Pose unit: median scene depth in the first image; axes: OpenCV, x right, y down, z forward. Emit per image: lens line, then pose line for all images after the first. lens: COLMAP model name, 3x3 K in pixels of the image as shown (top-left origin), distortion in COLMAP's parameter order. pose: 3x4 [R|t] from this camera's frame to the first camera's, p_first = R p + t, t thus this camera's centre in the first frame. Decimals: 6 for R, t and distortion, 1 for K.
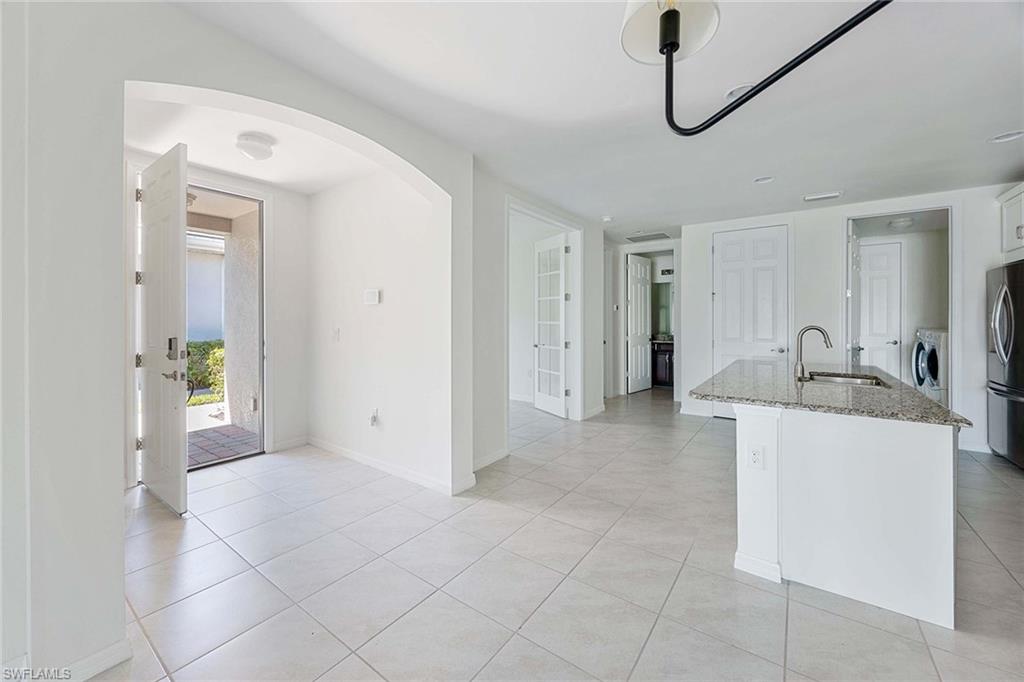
lens RADIAL K [[408.9, 0, 511.8], [0, 408.9, 323.2], [0, 0, 1]] dist [-0.001163, -0.000090]
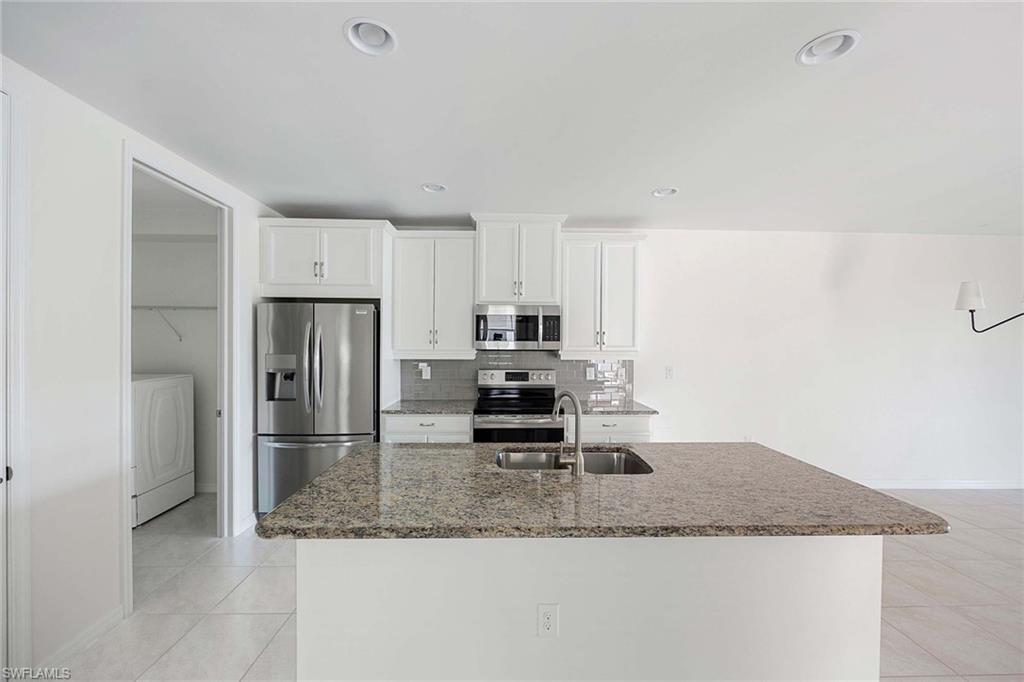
lens RADIAL K [[396.6, 0, 517.9], [0, 396.6, 344.4], [0, 0, 1]] dist [-0.004707, -0.000135]
pose [[-0.603475, -0.005725, 0.797361, 0.173511], [-0.001972, 0.999982, 0.005687, -0.040032], [-0.797379, 0.001859, -0.603476, 0.873494]]
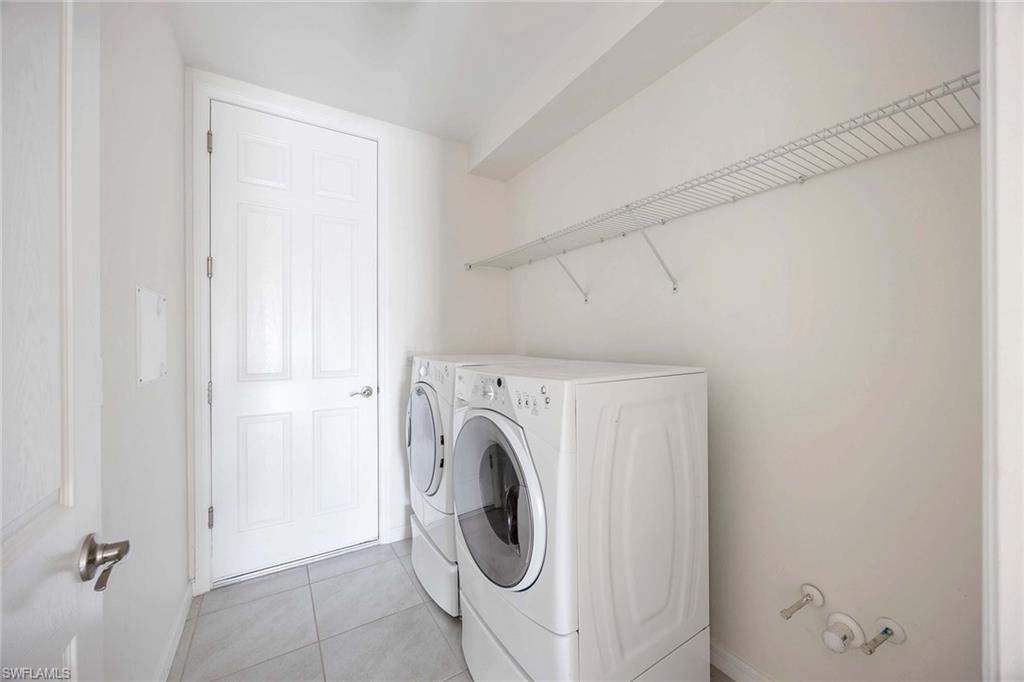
lens RADIAL K [[396.6, 0, 517.9], [0, 396.6, 344.4], [0, 0, 1]] dist [-0.004707, -0.000135]
pose [[0.390090, -0.000124, 0.920777, 0.831137], [0.005213, 0.999984, -0.002074, 0.004769], [-0.920762, 0.005609, 0.390085, 0.925501]]
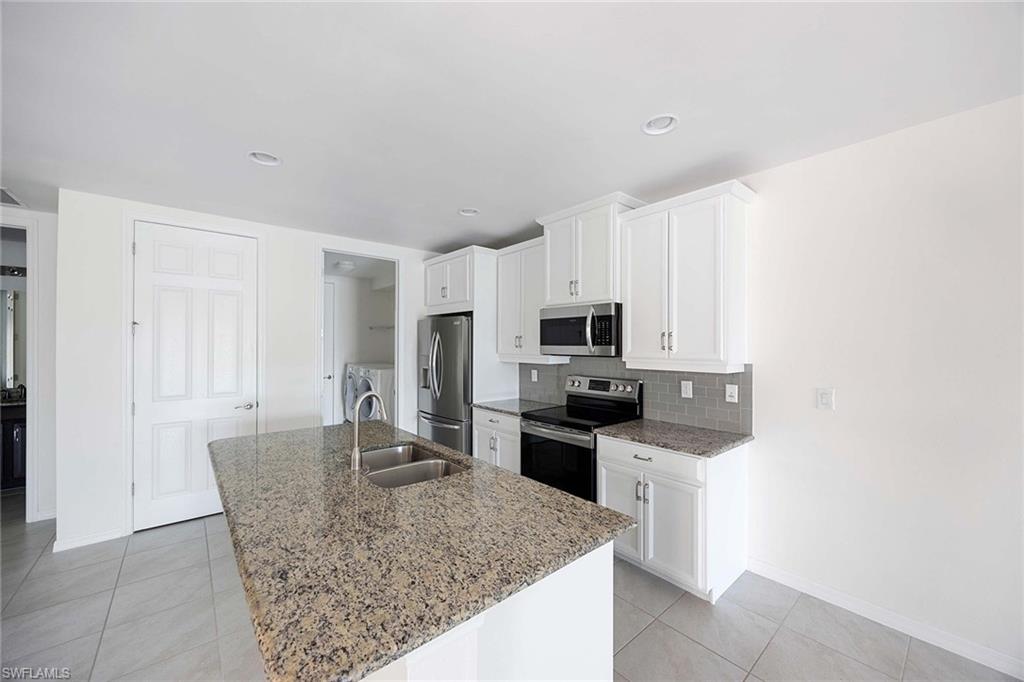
lens RADIAL K [[396.6, 0, 517.9], [0, 396.6, 344.4], [0, 0, 1]] dist [-0.004707, -0.000135]
pose [[0.249113, 0.003060, 0.968470, 0.086353], [0.001910, 0.999992, -0.003651, -0.041862], [-0.968473, 0.002760, 0.249105, 0.350116]]
